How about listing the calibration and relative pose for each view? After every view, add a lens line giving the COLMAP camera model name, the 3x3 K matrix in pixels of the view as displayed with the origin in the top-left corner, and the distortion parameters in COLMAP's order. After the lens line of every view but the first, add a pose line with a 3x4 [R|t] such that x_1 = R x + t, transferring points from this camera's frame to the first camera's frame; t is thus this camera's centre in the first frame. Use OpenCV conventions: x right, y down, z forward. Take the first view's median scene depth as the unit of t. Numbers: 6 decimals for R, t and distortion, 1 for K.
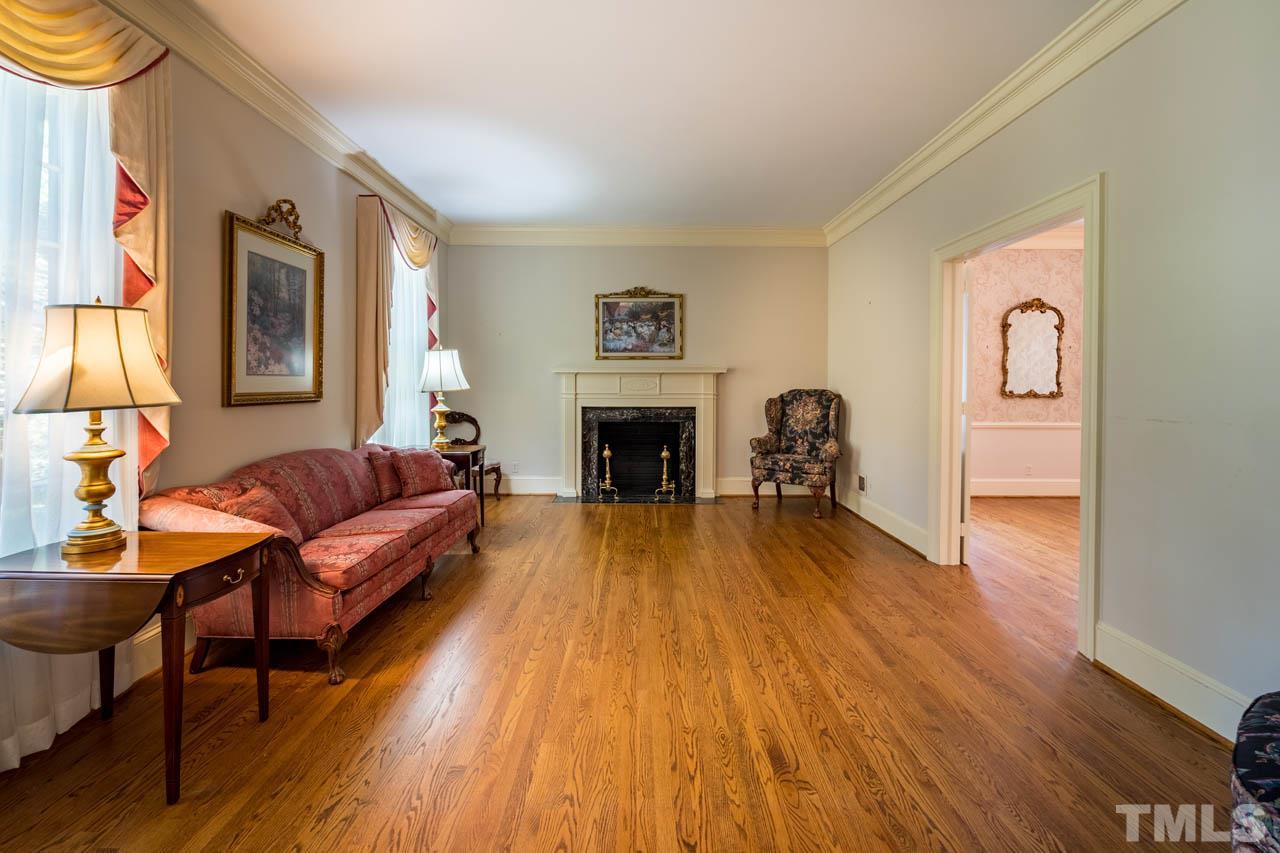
lens RADIAL K [[547.2, 0, 639.7], [0, 547.2, 384.5], [0, 0, 1]] dist [-0.009857, -0.000041]
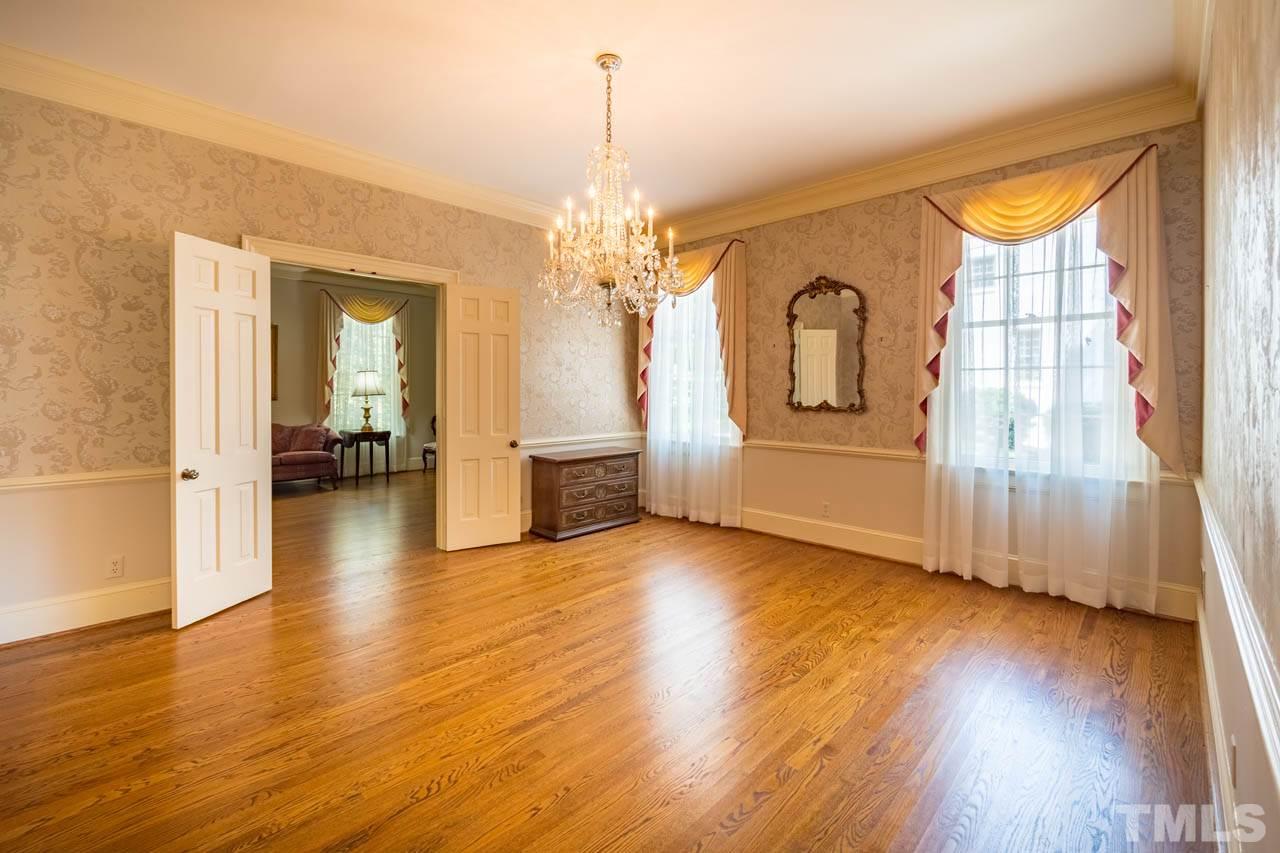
lens RADIAL K [[547.2, 0, 633.3], [0, 547.2, 394.2], [0, 0, 1]] dist [-0.009857, -0.000041]
pose [[0.710235, 0.002191, -0.703961, 1.057059], [-0.006247, 0.999975, -0.003191, 0.004914], [0.703937, 0.006665, 0.710231, 0.294458]]
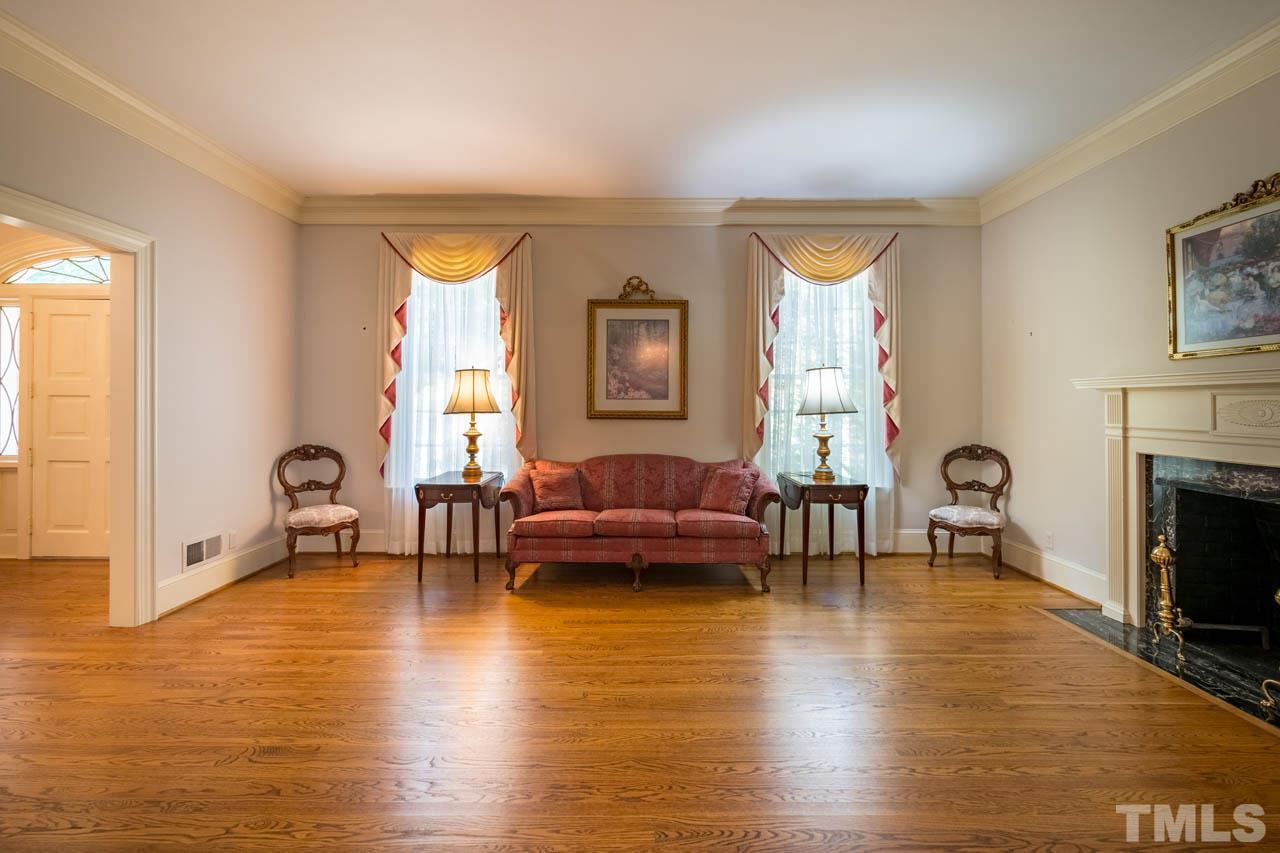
lens RADIAL K [[547.2, 0, 636.8], [0, 547.2, 398.2], [0, 0, 1]] dist [-0.009857, -0.000041]
pose [[-0.001327, -0.011912, -0.999928, 0.409544], [-0.010173, 0.999877, -0.011898, -0.000769], [0.999947, 0.010157, -0.001448, 0.526617]]
